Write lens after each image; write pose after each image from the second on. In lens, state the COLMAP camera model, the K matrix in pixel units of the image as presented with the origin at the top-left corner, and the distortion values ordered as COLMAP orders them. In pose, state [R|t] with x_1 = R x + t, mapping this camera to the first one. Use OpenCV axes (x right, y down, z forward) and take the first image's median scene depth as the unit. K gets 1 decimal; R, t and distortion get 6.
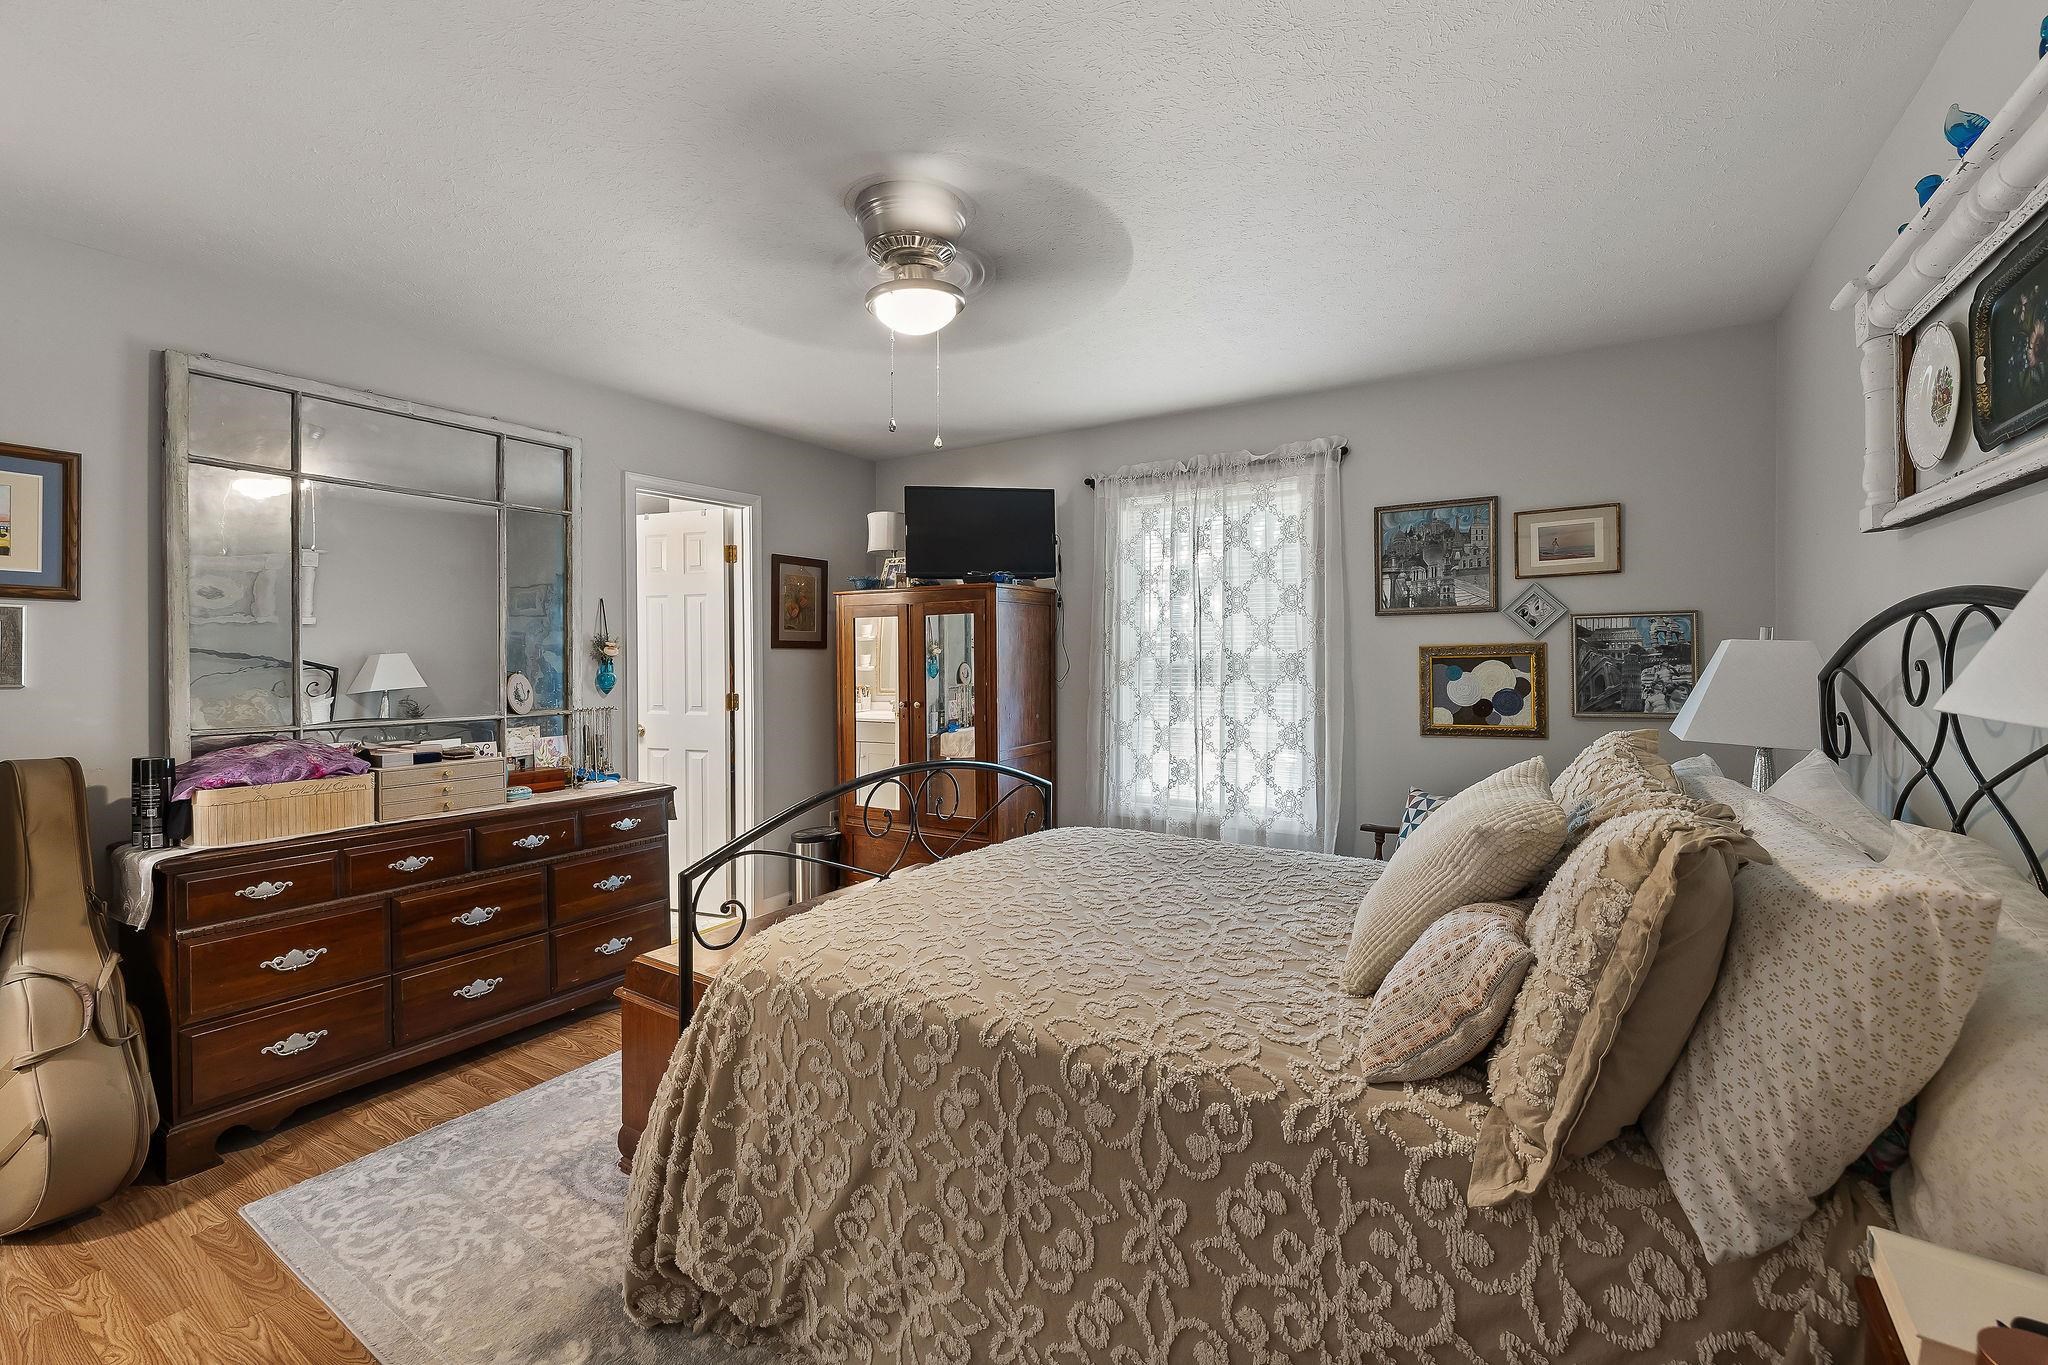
lens RADIAL K [[866.7, 0, 1022.5], [0, 866.7, 662.5], [0, 0, 1]] dist [0.000130, -0.000006]
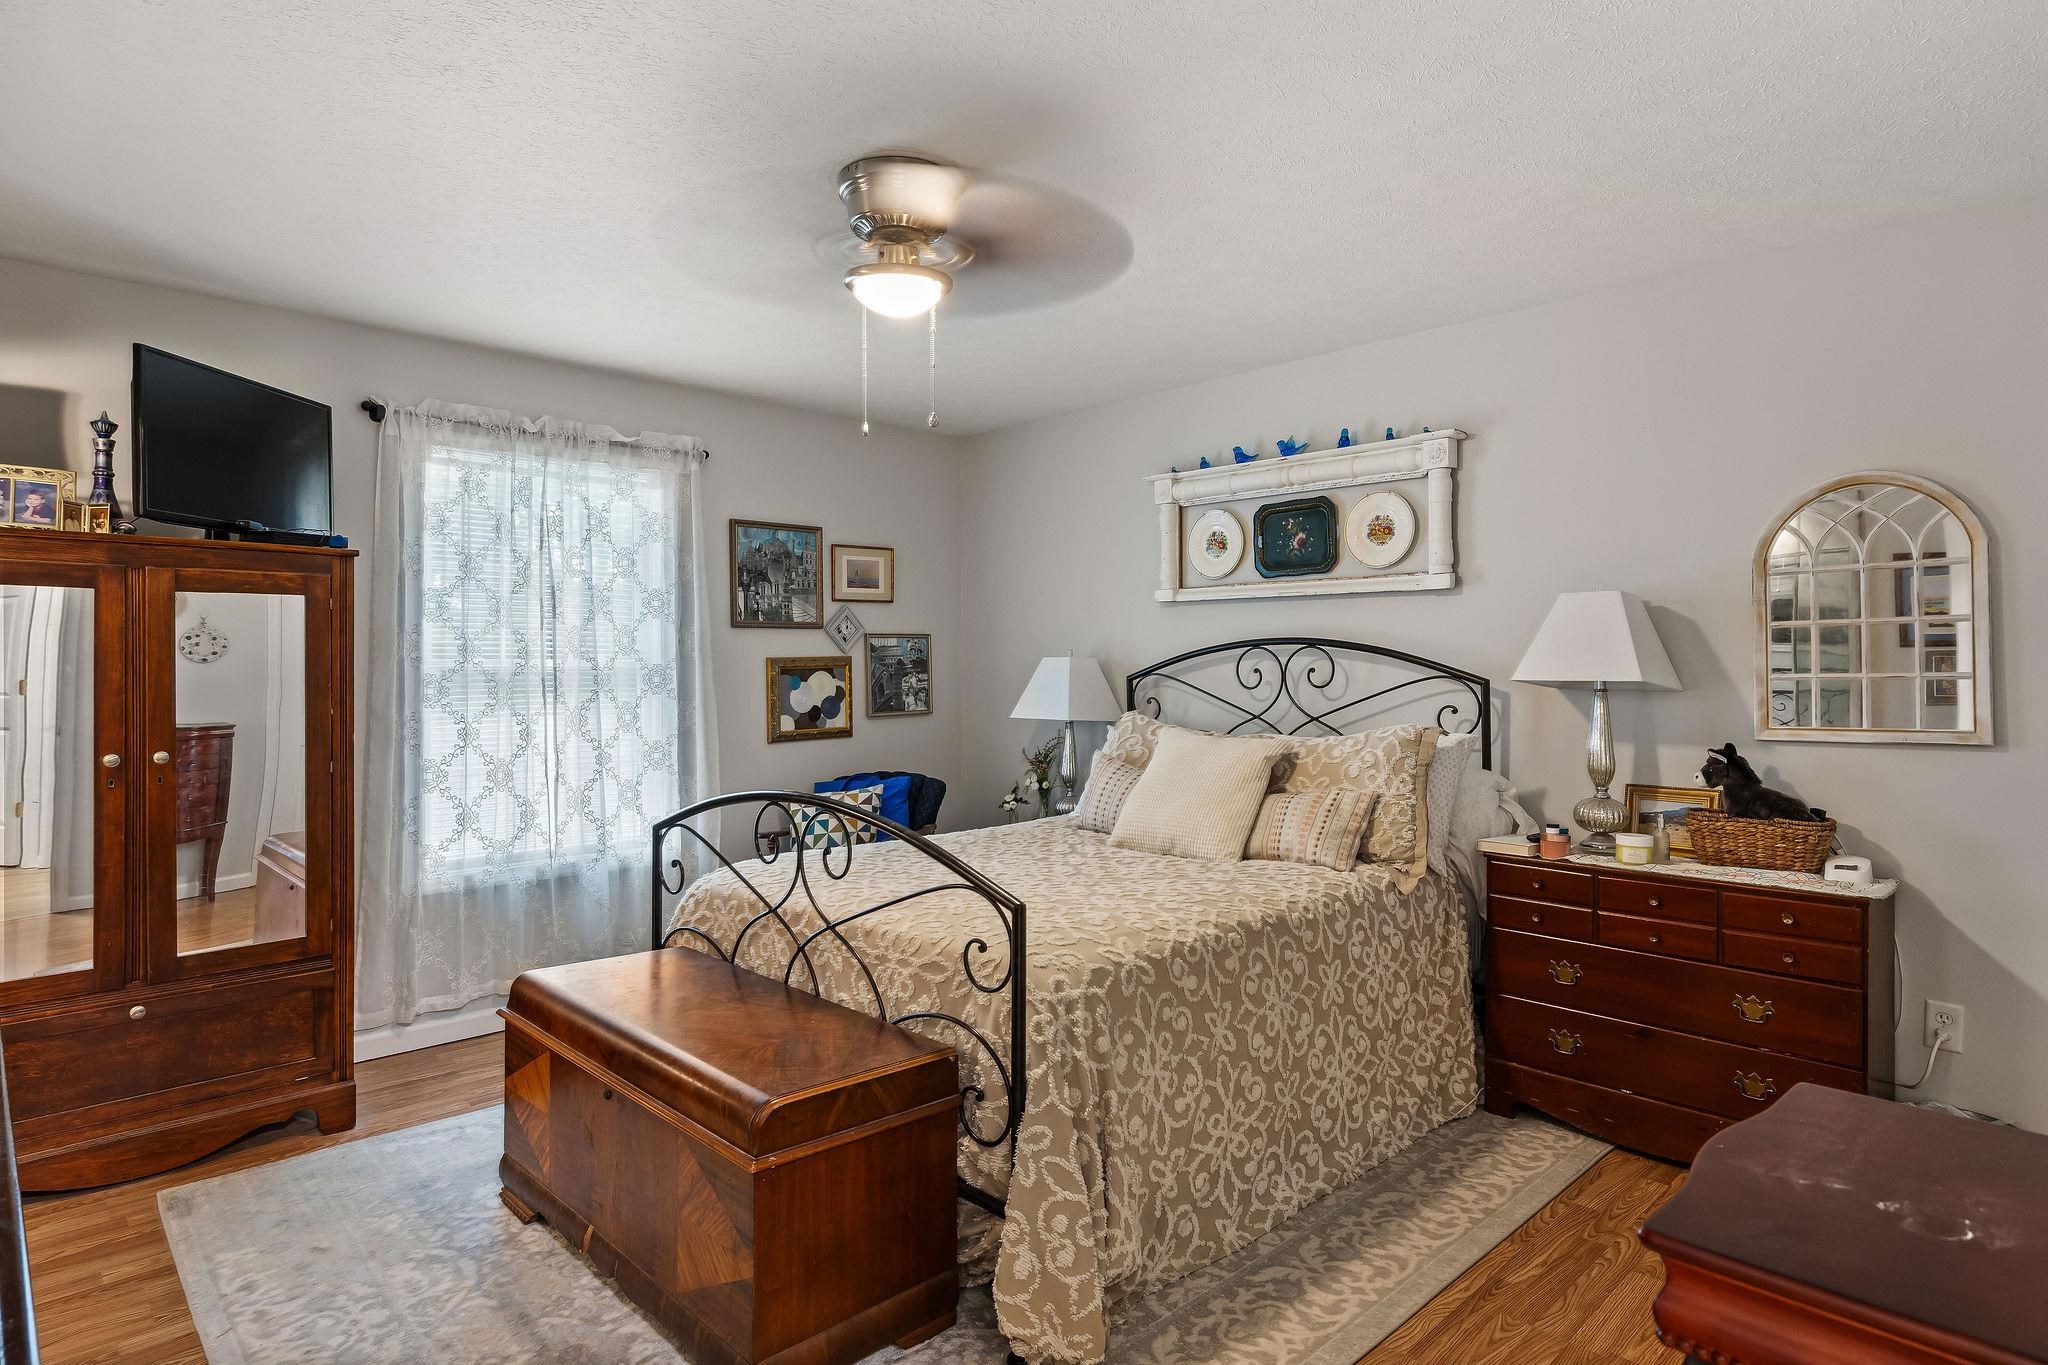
lens RADIAL K [[1098.7, 0, 1064.8], [0, 1098.7, 651.8], [0, 0, 1]] dist [0.002902, 0.000370]
pose [[0.221800, 0.015066, 0.974976, -0.781989], [0.007040, 0.999830, -0.017052, -0.001096], [-0.975067, 0.010646, 0.221657, 0.361288]]
